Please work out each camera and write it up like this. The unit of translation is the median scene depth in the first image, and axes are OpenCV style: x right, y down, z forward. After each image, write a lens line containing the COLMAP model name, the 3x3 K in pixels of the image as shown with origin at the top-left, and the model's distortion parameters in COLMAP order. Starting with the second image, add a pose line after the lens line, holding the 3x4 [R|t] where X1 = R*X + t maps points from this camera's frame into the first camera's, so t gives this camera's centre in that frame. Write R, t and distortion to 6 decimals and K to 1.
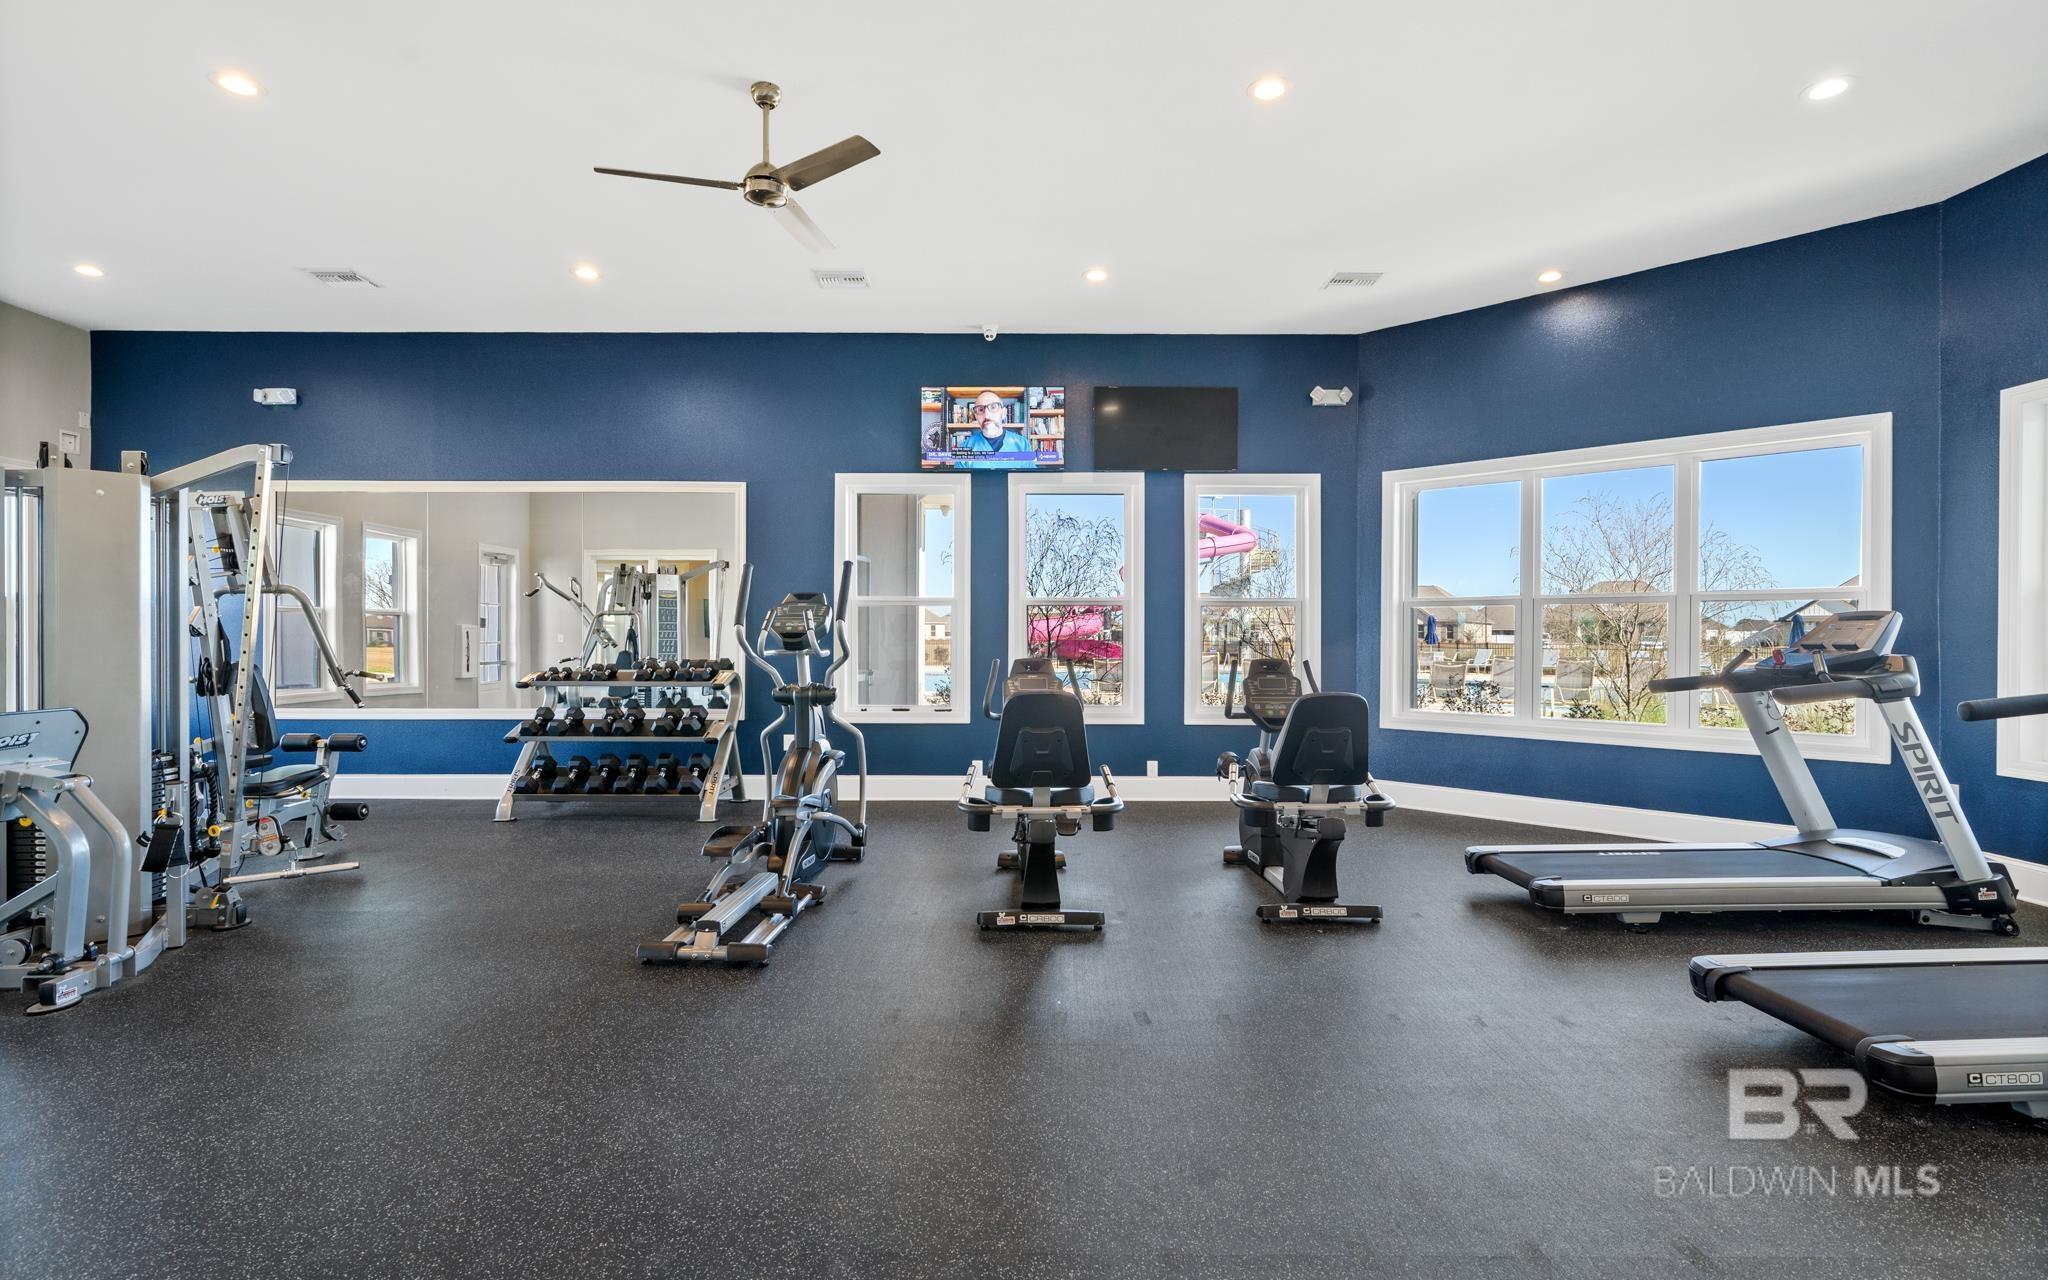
lens RADIAL K [[947.0, 0, 1024.0], [0, 947.0, 640.0], [0, 0, 1]] dist [0.000395, -0.000030]
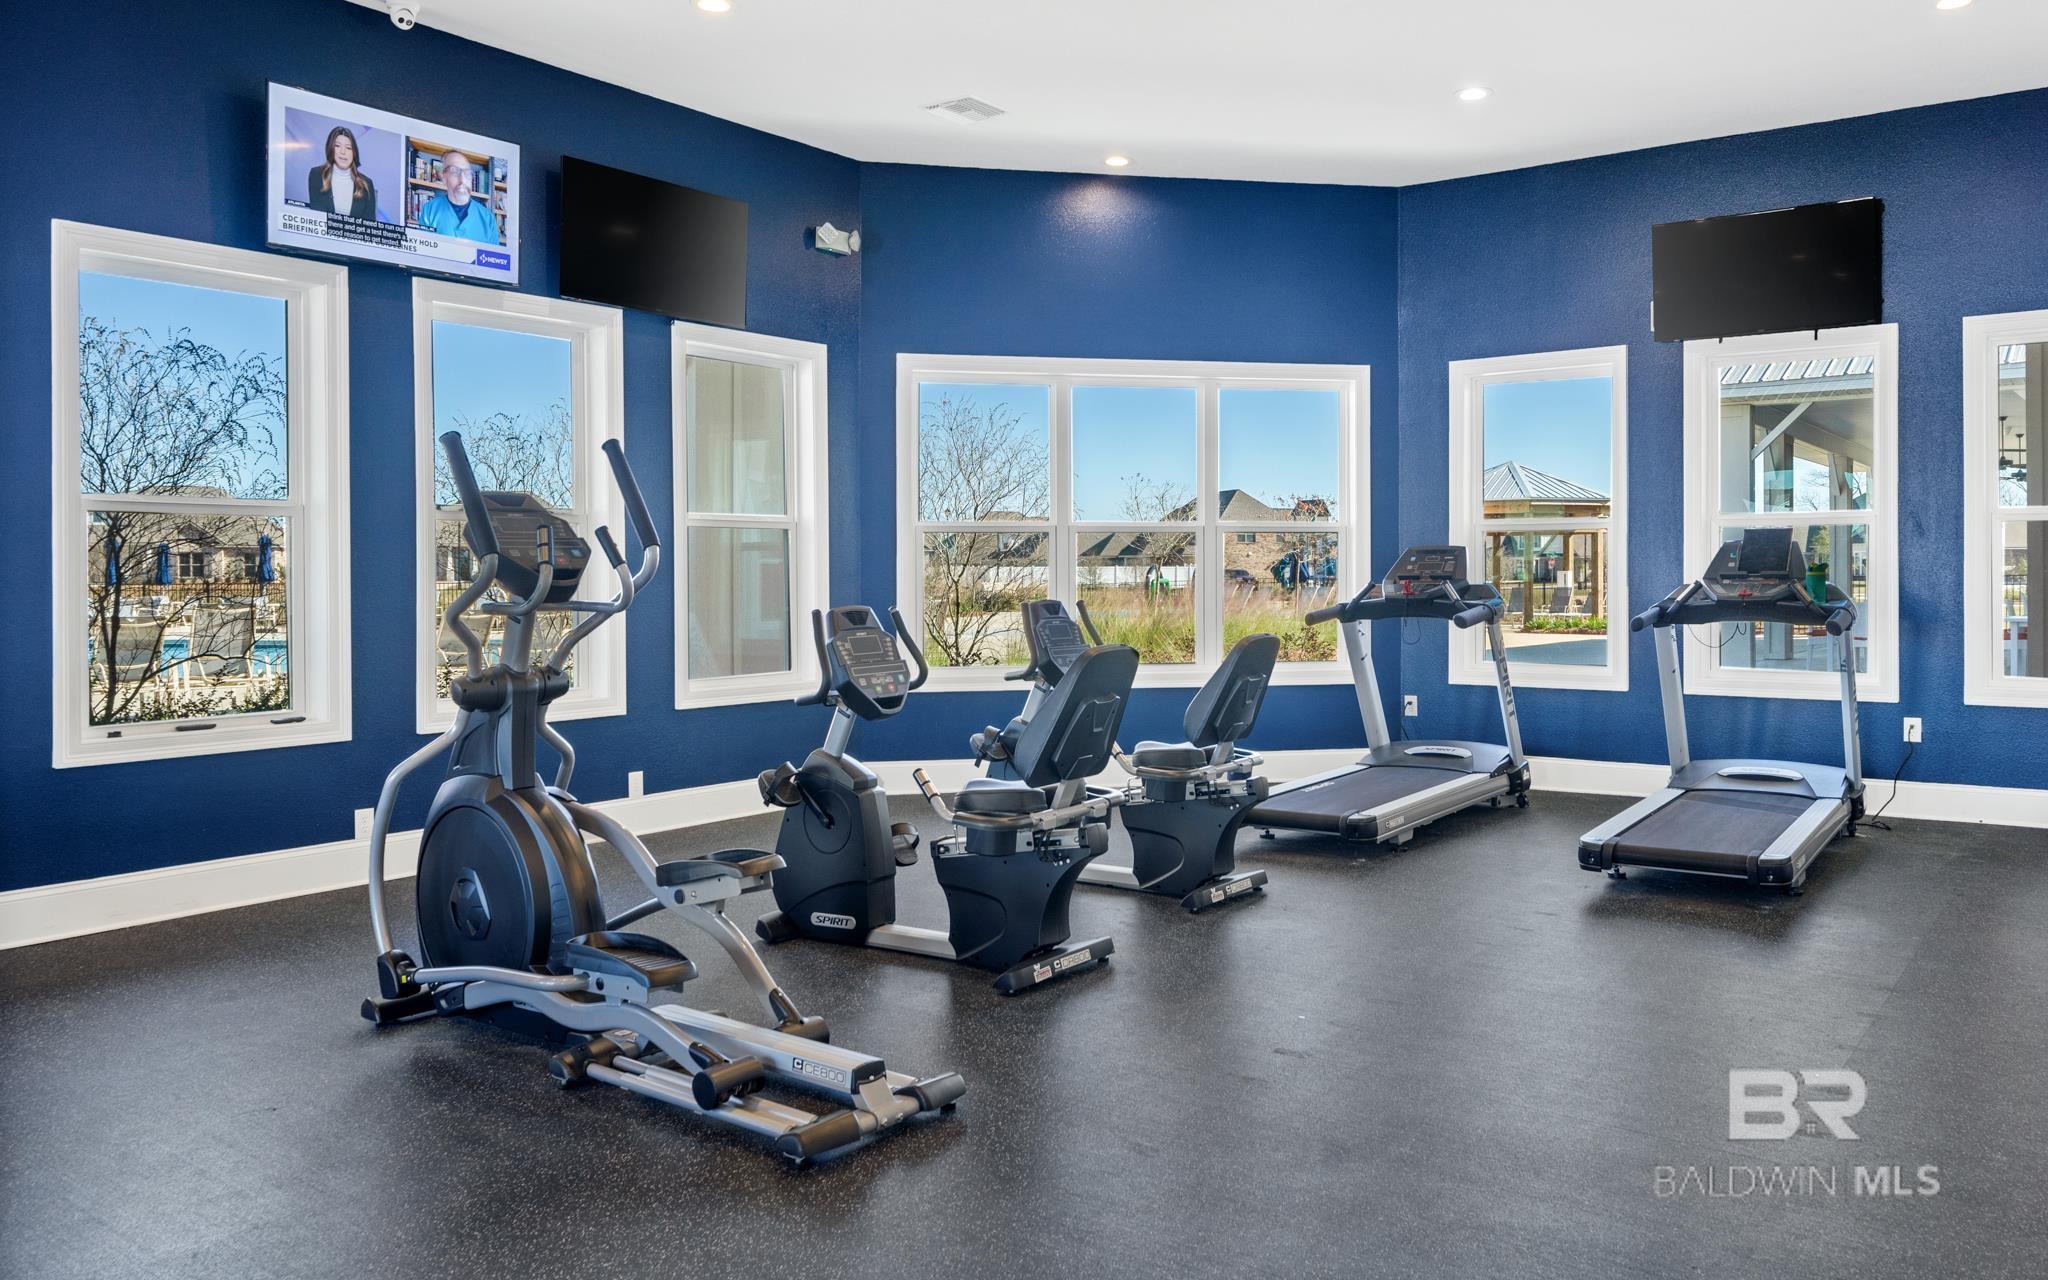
lens RADIAL K [[1582.3, 0, 1025.4], [0, 1582.3, 586.8], [0, 0, 1]] dist [-0.004279, -0.001503]
pose [[0.567455, -0.012941, 0.823303, -0.590506], [0.007199, 0.999916, 0.010756, -0.004188], [-0.823373, -0.000177, 0.567501, 0.198211]]
